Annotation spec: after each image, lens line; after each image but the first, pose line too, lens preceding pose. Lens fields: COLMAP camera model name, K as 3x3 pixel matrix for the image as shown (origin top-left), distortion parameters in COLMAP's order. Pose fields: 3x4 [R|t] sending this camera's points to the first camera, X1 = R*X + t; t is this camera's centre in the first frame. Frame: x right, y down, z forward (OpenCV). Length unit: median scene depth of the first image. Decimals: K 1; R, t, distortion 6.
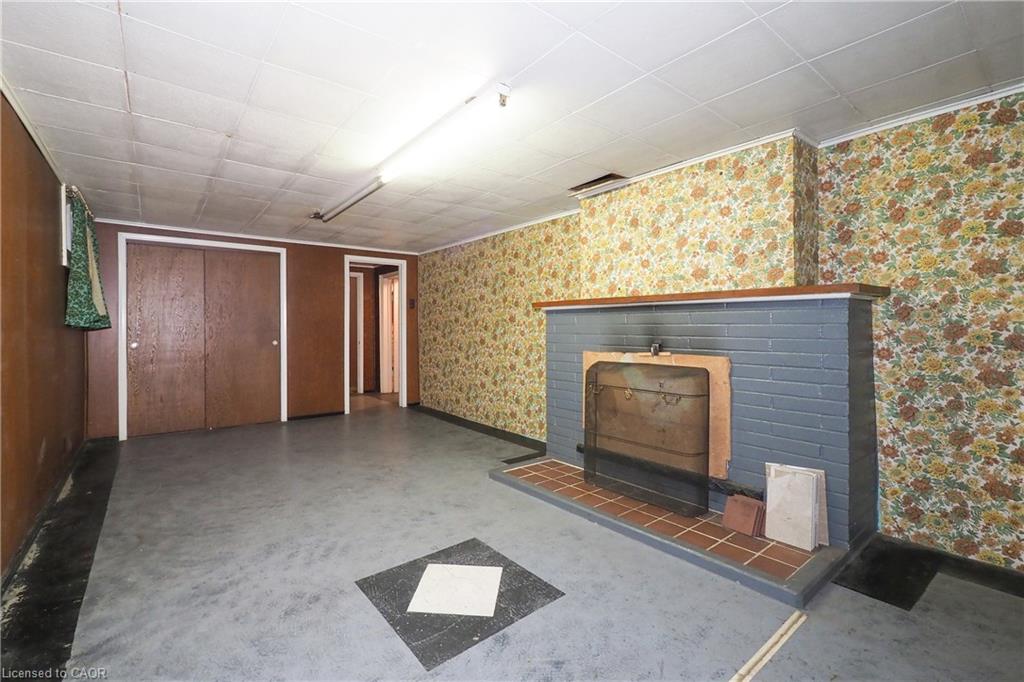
lens RADIAL K [[452.2, 0, 487.4], [0, 452.2, 324.0], [0, 0, 1]] dist [-0.008253, 0.002056]
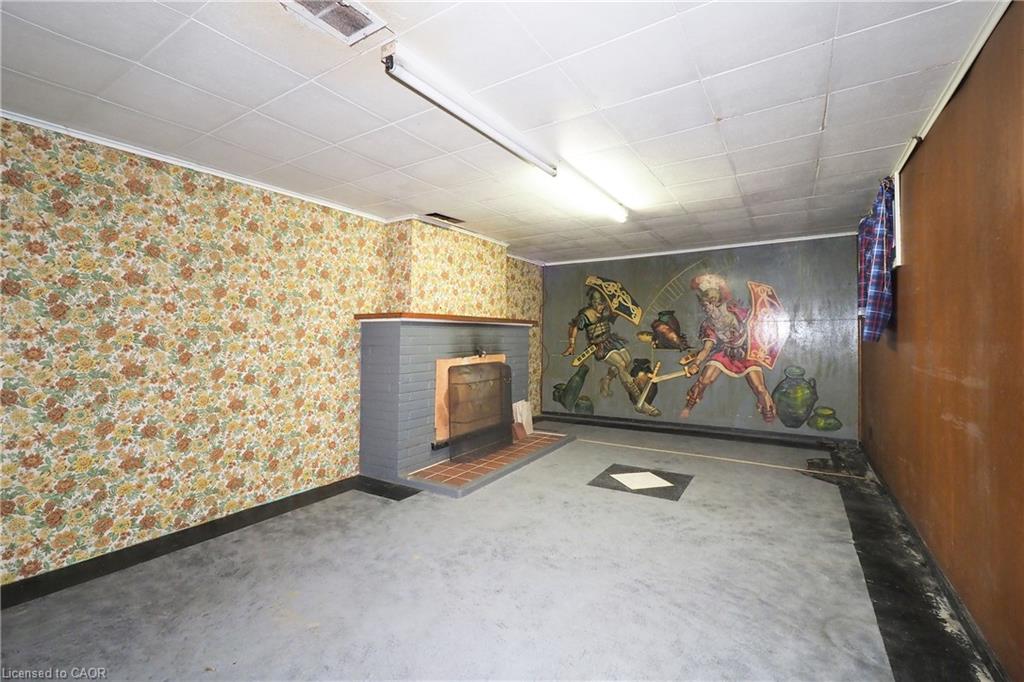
lens RADIAL K [[452.2, 0, 504.0], [0, 452.2, 333.1], [0, 0, 1]] dist [-0.008253, 0.002056]
pose [[-0.350600, 0.013877, 0.936423, -0.967015], [-0.000189, 0.999889, -0.014888, 0.010324], [-0.936525, -0.005397, -0.350558, 1.317334]]
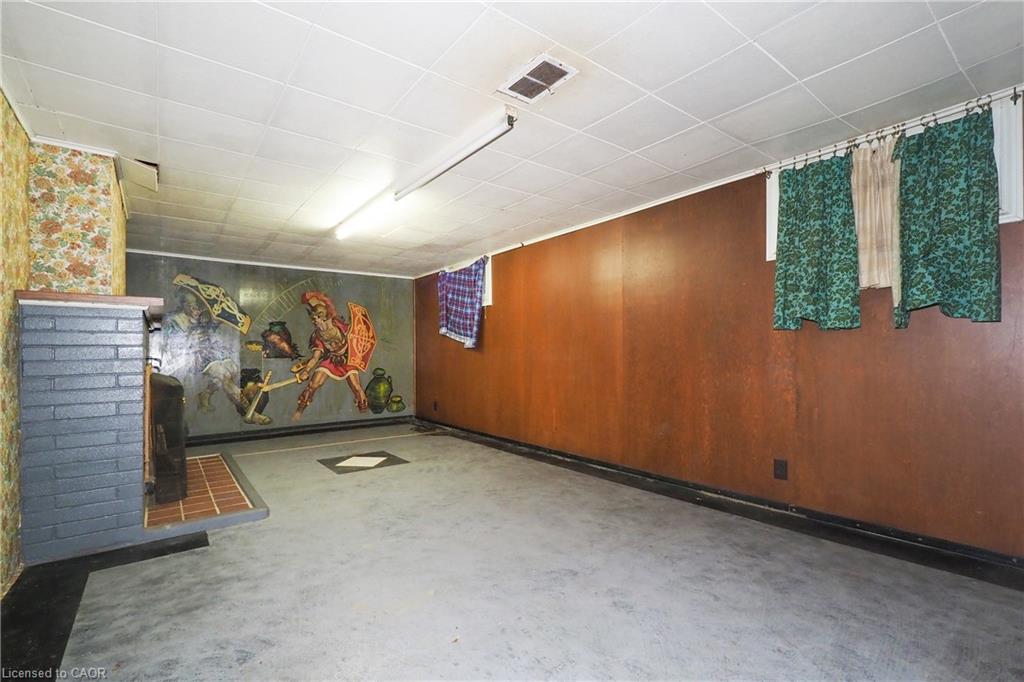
lens RADIAL K [[452.2, 0, 506.3], [0, 452.2, 348.5], [0, 0, 1]] dist [-0.008253, 0.002056]
pose [[-0.999813, 0.015599, -0.011421, -0.448931], [0.015828, 0.999671, -0.020193, 0.058682], [0.011102, -0.020370, -0.999731, 1.941496]]
